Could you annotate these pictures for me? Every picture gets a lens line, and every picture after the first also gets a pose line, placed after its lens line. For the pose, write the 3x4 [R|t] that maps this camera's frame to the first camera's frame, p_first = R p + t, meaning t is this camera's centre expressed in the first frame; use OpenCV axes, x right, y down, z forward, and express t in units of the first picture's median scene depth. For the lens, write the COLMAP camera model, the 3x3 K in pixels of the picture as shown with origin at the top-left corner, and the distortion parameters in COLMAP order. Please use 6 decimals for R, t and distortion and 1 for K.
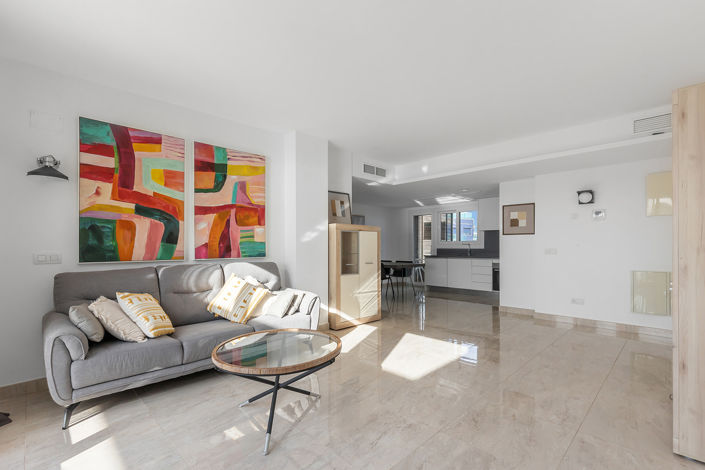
lens RADIAL K [[322.5, 0, 354.5], [0, 322.5, 248.6], [0, 0, 1]] dist [0.001839, 0.000418]
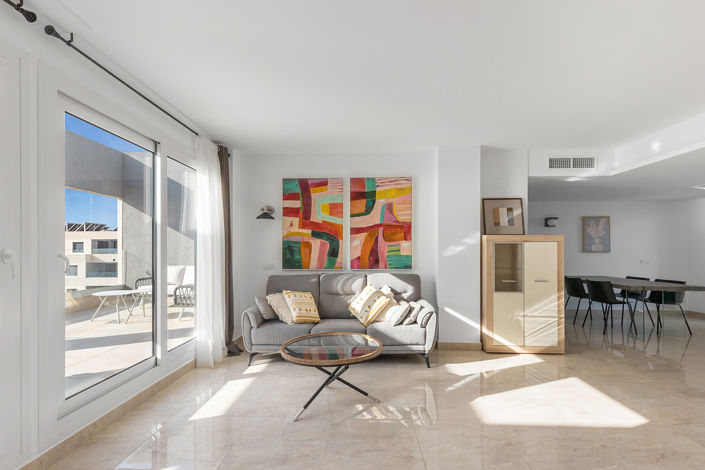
lens RADIAL K [[322.5, 0, 354.5], [0, 322.5, 248.6], [0, 0, 1]] dist [0.001839, 0.000418]
pose [[0.680867, -0.005408, -0.732387, 0.457008], [-0.006880, 0.999881, -0.013779, -0.031125], [0.732375, 0.014421, 0.680749, 0.135786]]
